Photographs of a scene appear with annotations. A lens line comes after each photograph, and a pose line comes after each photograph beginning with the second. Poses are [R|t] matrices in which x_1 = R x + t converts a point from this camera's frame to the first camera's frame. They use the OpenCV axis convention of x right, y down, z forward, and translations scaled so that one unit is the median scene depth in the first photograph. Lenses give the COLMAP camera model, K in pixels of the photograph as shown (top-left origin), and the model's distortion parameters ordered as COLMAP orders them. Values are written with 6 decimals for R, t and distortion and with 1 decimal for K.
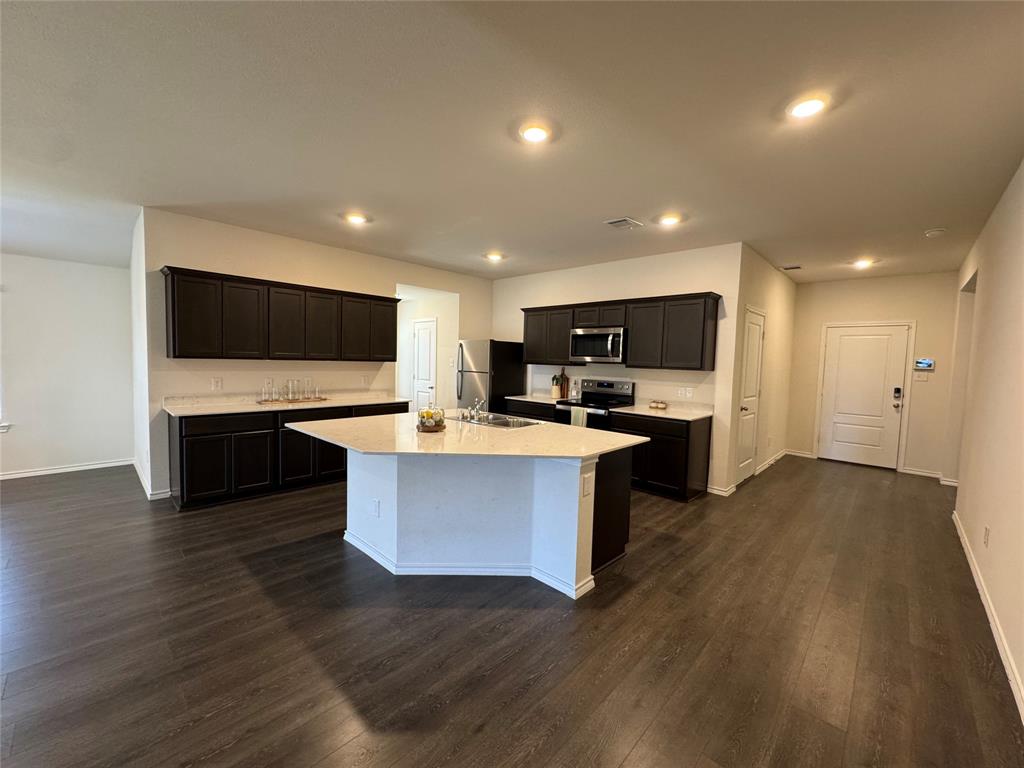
lens RADIAL K [[408.9, 0, 511.1], [0, 408.9, 381.6], [0, 0, 1]] dist [-0.002051, 0.000025]
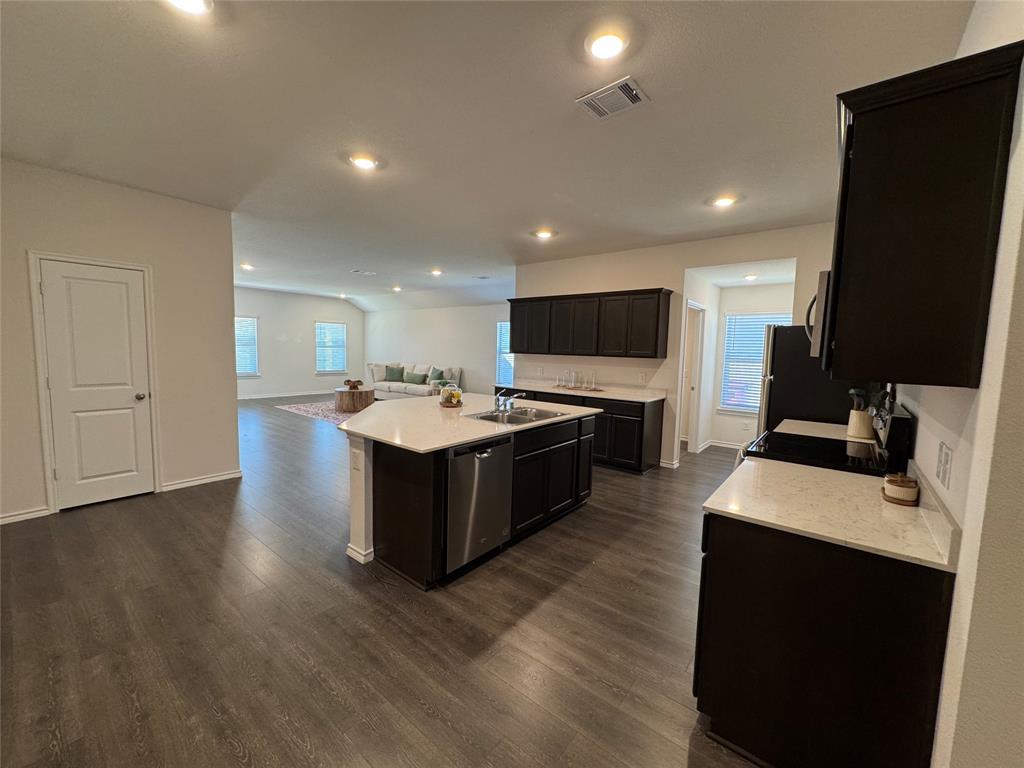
lens RADIAL K [[408.9, 0, 513.1], [0, 408.9, 386.2], [0, 0, 1]] dist [-0.002051, 0.000025]
pose [[0.083022, 0.065638, -0.994384, 0.691875], [-0.074962, 0.995413, 0.059448, -0.019337], [0.993724, 0.069606, 0.087562, 0.705856]]
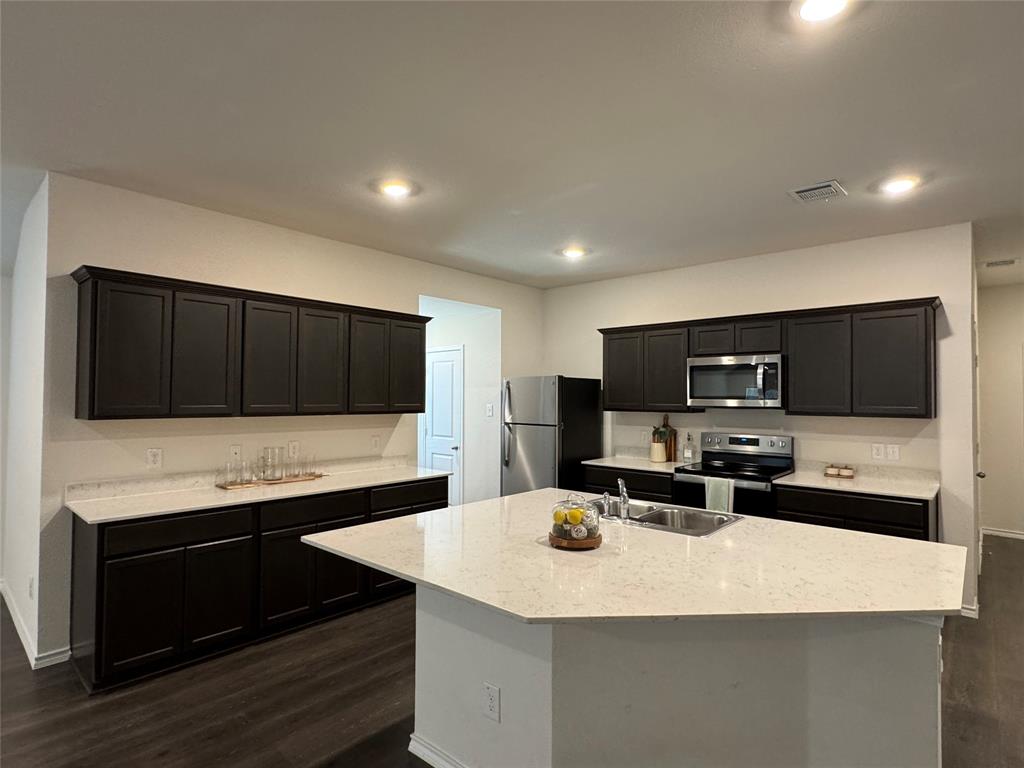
lens RADIAL K [[533.0, 0, 510.7], [0, 533.0, 383.8], [0, 0, 1]] dist [-0.004001, 0.002368]
pose [[0.999364, -0.020181, 0.029412, -0.193743], [0.022509, 0.996451, -0.081113, -0.026078], [-0.027671, 0.081723, 0.996271, 0.172557]]
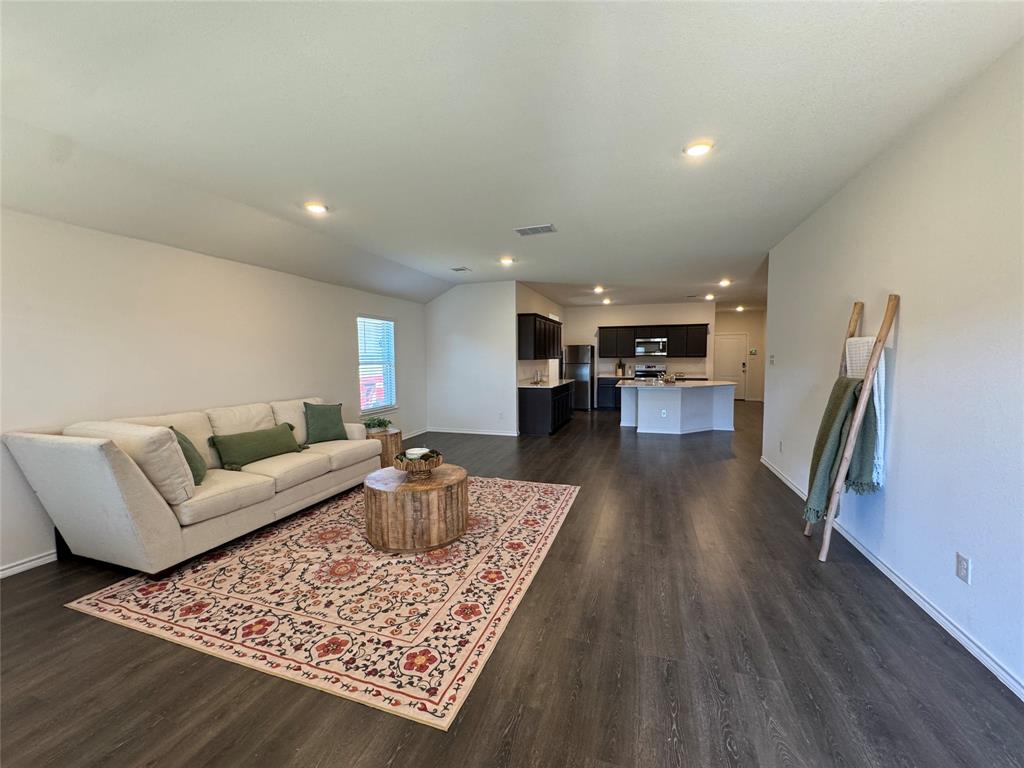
lens RADIAL K [[408.9, 0, 512.0], [0, 408.9, 383.6], [0, 0, 1]] dist [-0.002051, 0.000025]
pose [[0.900671, -0.061015, 0.430197, -1.424667], [0.052546, 0.998120, 0.031551, -0.009294], [-0.431314, -0.005812, 0.902183, -0.576164]]
